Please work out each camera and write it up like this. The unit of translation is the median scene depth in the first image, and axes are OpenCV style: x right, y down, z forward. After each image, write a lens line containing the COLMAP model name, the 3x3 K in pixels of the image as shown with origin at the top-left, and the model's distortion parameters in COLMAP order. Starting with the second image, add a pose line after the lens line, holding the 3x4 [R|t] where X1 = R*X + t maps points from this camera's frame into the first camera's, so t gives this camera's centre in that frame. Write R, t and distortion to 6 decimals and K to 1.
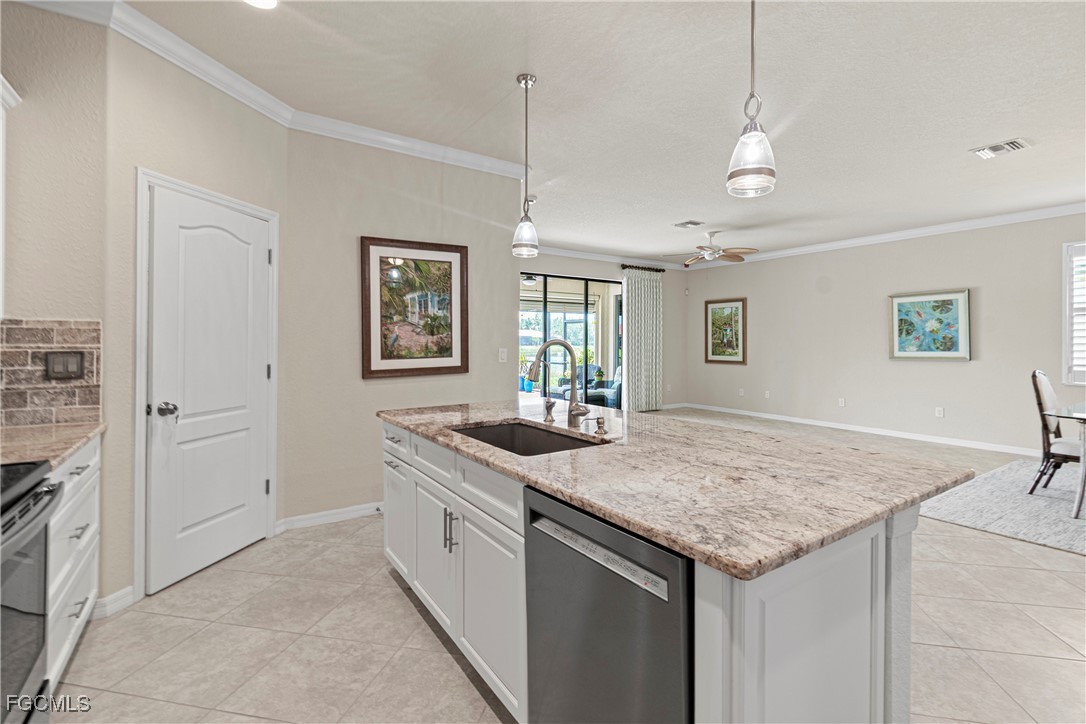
lens RADIAL K [[487.9, 0, 551.2], [0, 487.9, 343.1], [0, 0, 1]] dist [-0.001346, -0.000453]
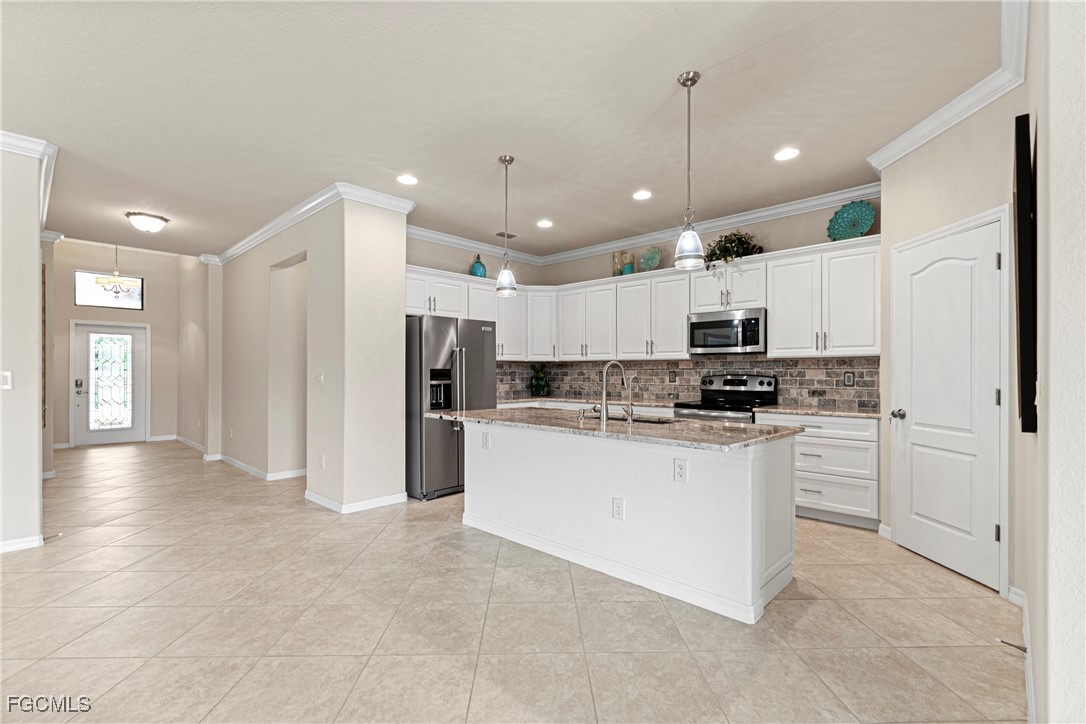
lens RADIAL K [[487.9, 0, 544.1], [0, 487.9, 371.2], [0, 0, 1]] dist [-0.001346, -0.000453]
pose [[-0.977640, -0.003524, -0.210258, 0.306893], [-0.002611, 0.999986, -0.004619, 0.015597], [0.210271, -0.003967, -0.977635, 1.379509]]
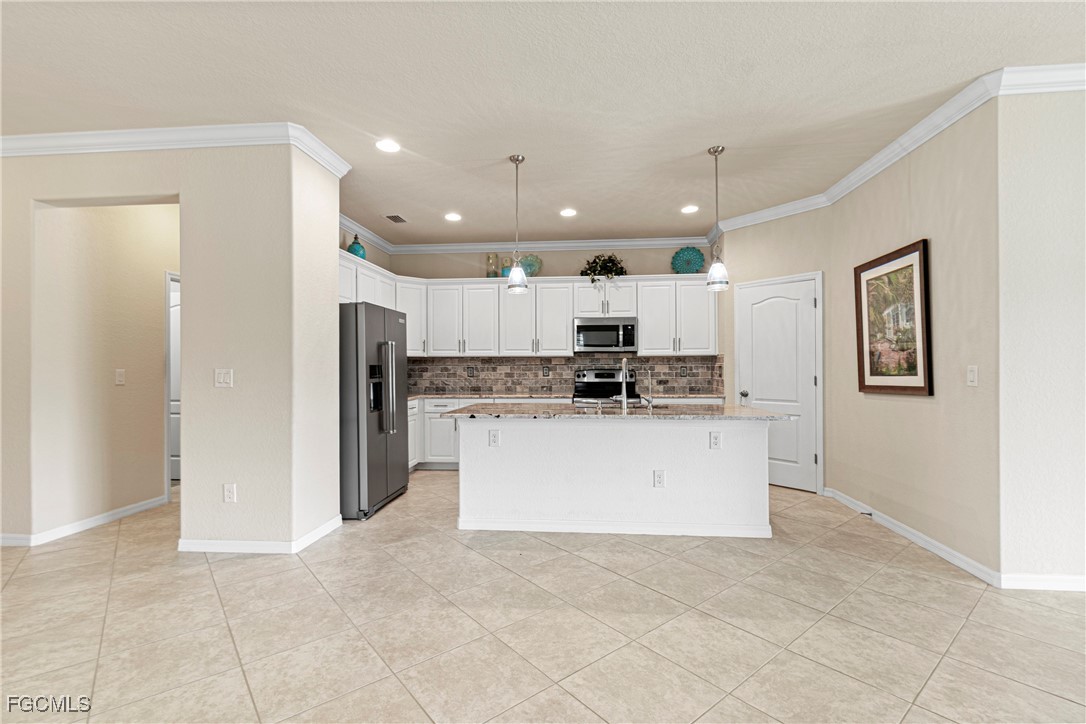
lens RADIAL K [[487.9, 0, 538.8], [0, 487.9, 366.1], [0, 0, 1]] dist [-0.001346, -0.000453]
pose [[-0.638216, -0.000455, -0.769858, 0.903403], [0.004365, 0.999982, -0.004210, 0.013200], [0.769845, -0.006048, -0.638202, 1.077285]]
